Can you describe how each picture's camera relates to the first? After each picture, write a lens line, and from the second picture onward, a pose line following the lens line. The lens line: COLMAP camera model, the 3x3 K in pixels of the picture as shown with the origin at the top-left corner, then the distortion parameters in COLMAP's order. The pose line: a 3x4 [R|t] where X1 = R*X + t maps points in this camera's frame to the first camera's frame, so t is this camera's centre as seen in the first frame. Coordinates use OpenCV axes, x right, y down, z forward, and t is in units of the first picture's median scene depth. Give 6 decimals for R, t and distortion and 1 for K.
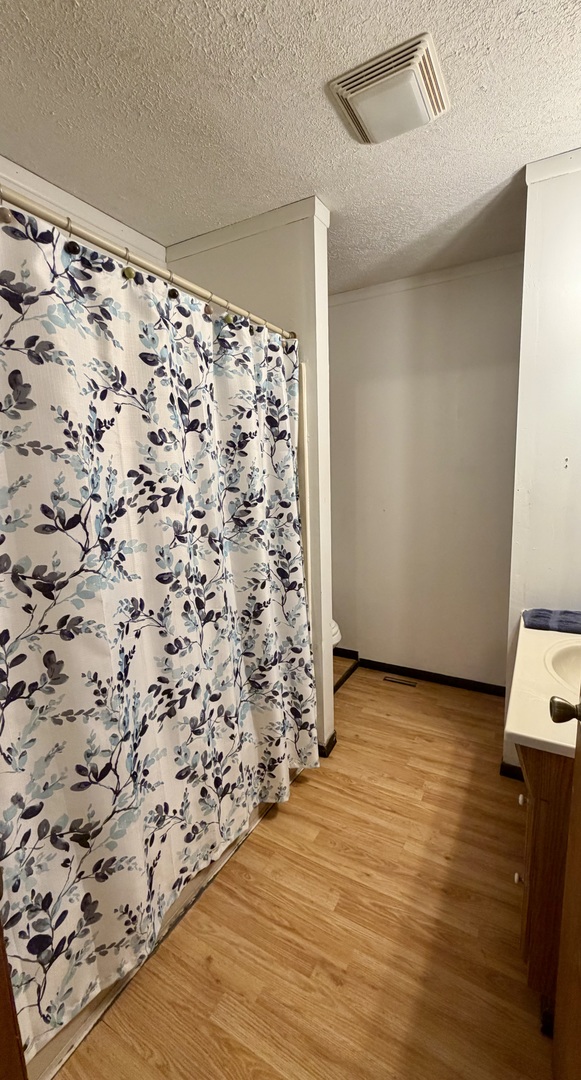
lens RADIAL K [[427.2, 0, 310.6], [0, 427.2, 536.3], [0, 0, 1]] dist [0.000743, 0.000030]
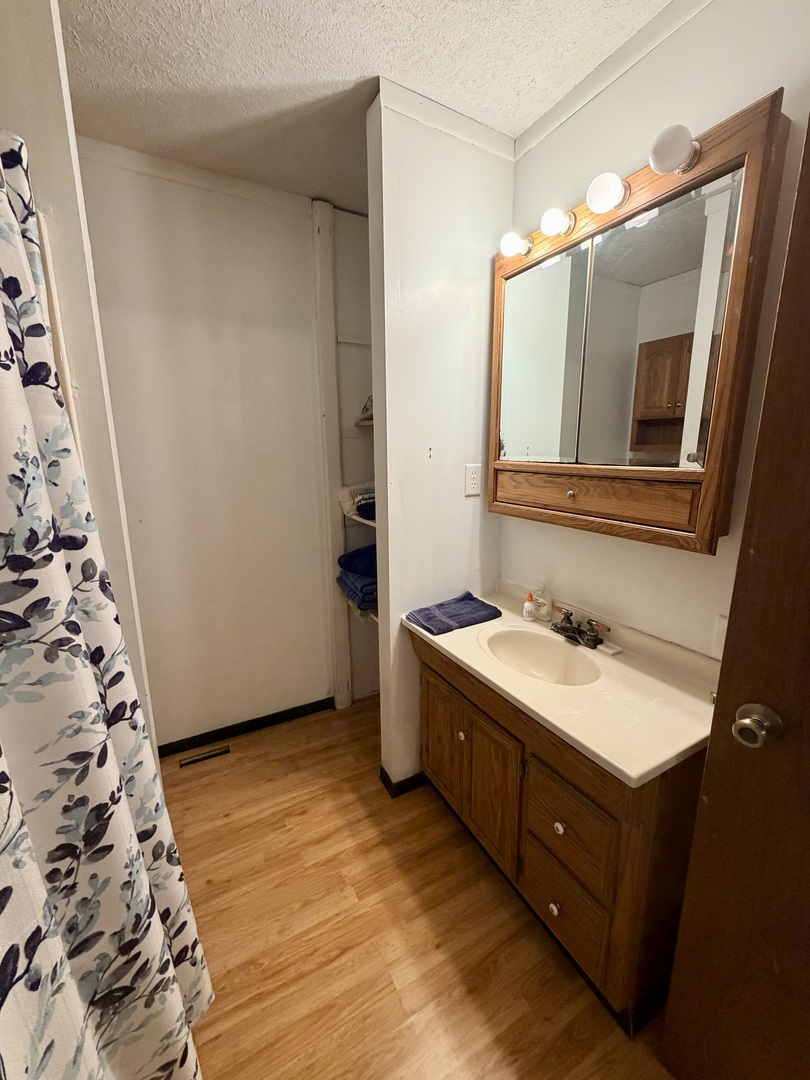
lens RADIAL K [[431.1, 0, 405.4], [0, 431.1, 537.6], [0, 0, 1]] dist [-0.000759, 0.000077]
pose [[0.549590, -0.149488, 0.821951, -0.238328], [0.122298, 0.987658, 0.097852, -0.083918], [-0.826435, 0.046745, 0.561089, 0.504617]]
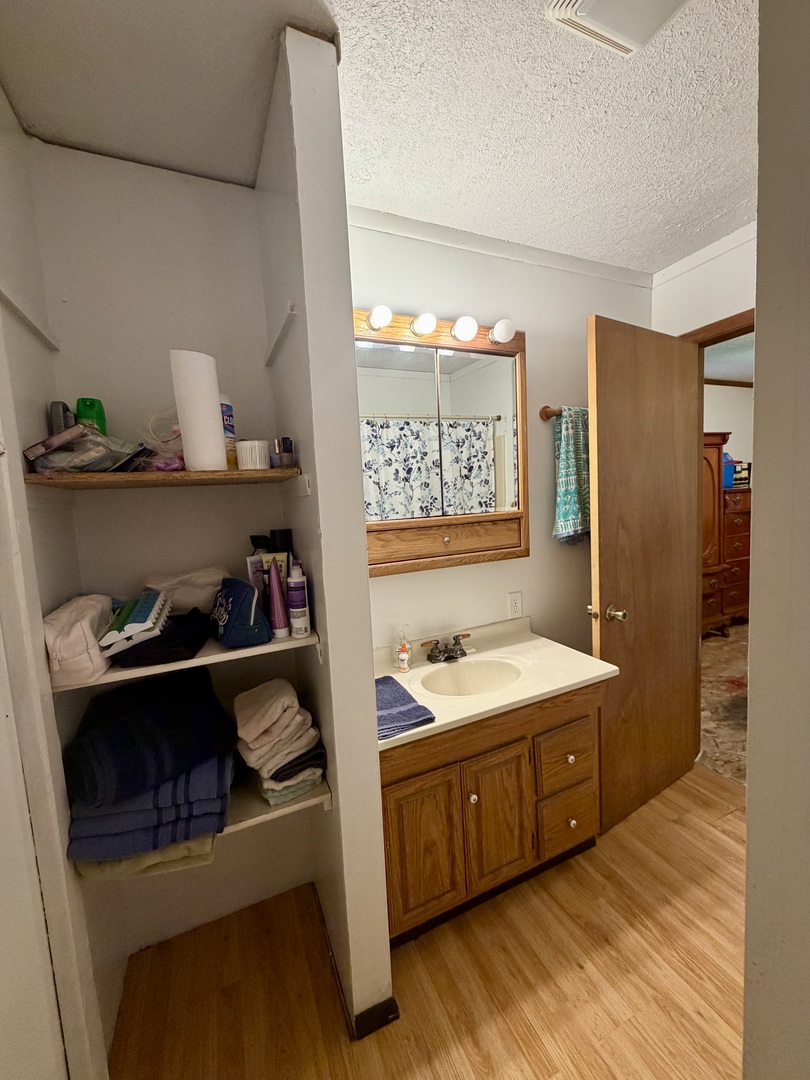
lens RADIAL K [[431.1, 0, 405.4], [0, 431.1, 537.6], [0, 0, 1]] dist [-0.000759, 0.000077]
pose [[-0.787866, 0.008301, 0.615791, 0.056889], [0.168183, 0.964801, 0.202173, -0.262778], [-0.592437, 0.262851, -0.761530, 1.467640]]
